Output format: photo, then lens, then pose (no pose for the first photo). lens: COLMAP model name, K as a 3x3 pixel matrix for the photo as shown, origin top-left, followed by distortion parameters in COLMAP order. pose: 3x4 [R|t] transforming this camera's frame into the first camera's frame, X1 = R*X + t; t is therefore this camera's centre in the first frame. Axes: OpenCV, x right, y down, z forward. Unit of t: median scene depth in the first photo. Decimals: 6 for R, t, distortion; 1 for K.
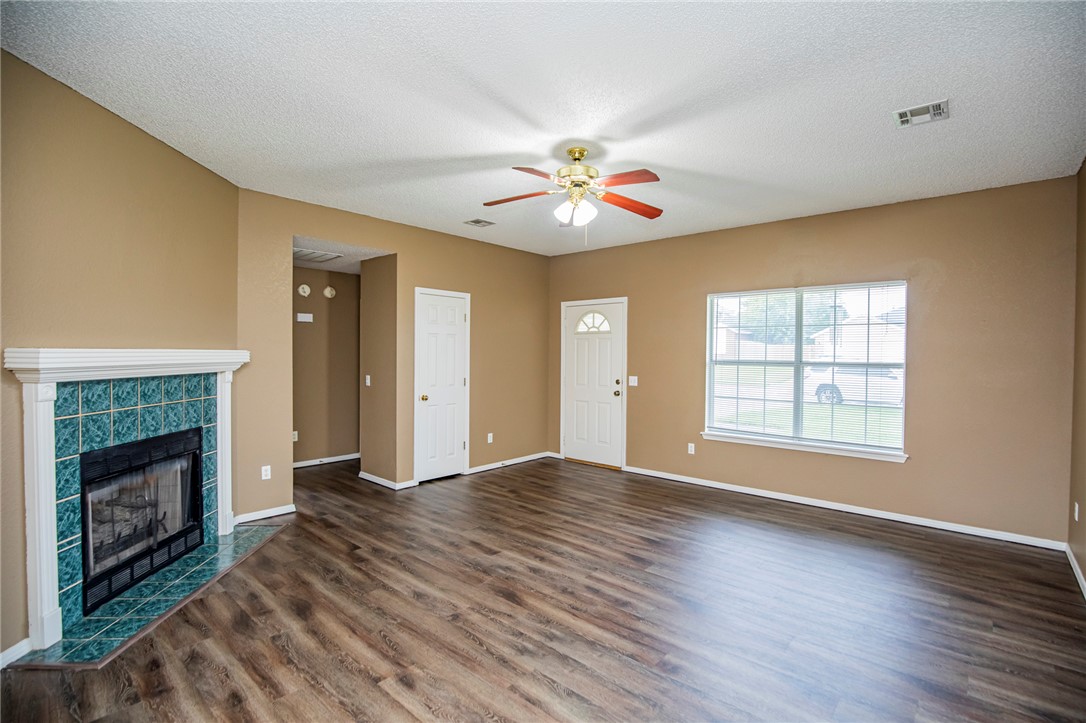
lens RADIAL K [[502.2, 0, 555.7], [0, 502.2, 361.4], [0, 0, 1]] dist [-0.031869, 0.000926]
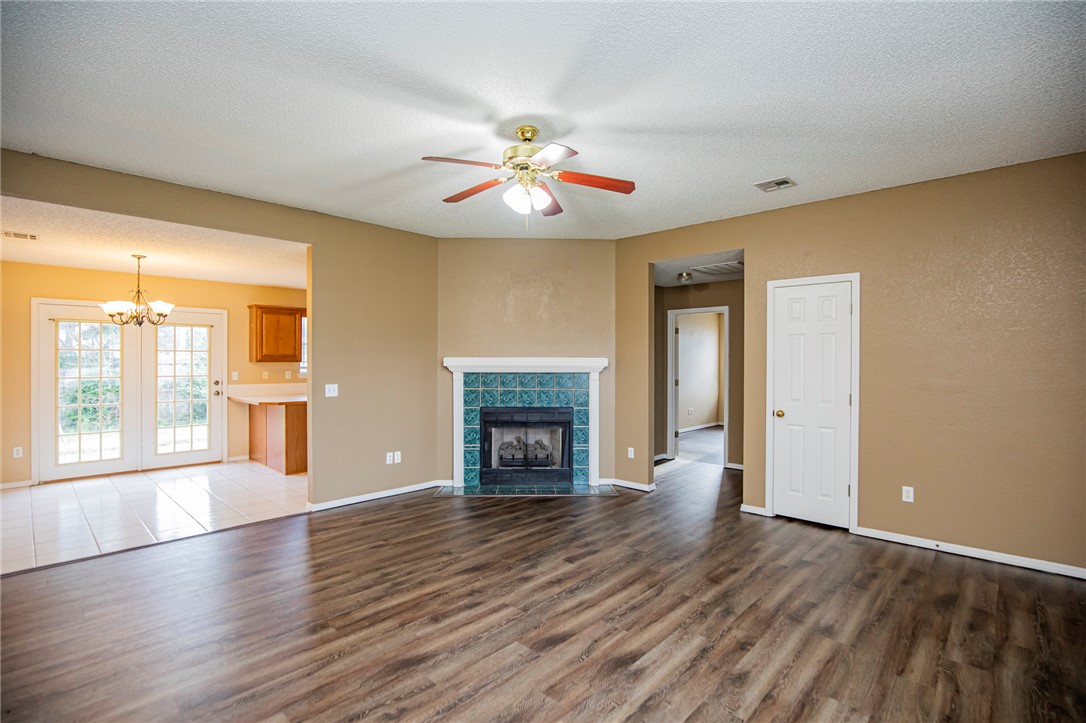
lens RADIAL K [[502.2, 0, 555.7], [0, 502.2, 361.4], [0, 0, 1]] dist [-0.031869, 0.000926]
pose [[-0.022853, -0.007374, -0.999712, 0.910691], [-0.019925, 0.999778, -0.006919, 0.000259], [0.999540, 0.019761, -0.022995, 1.048197]]
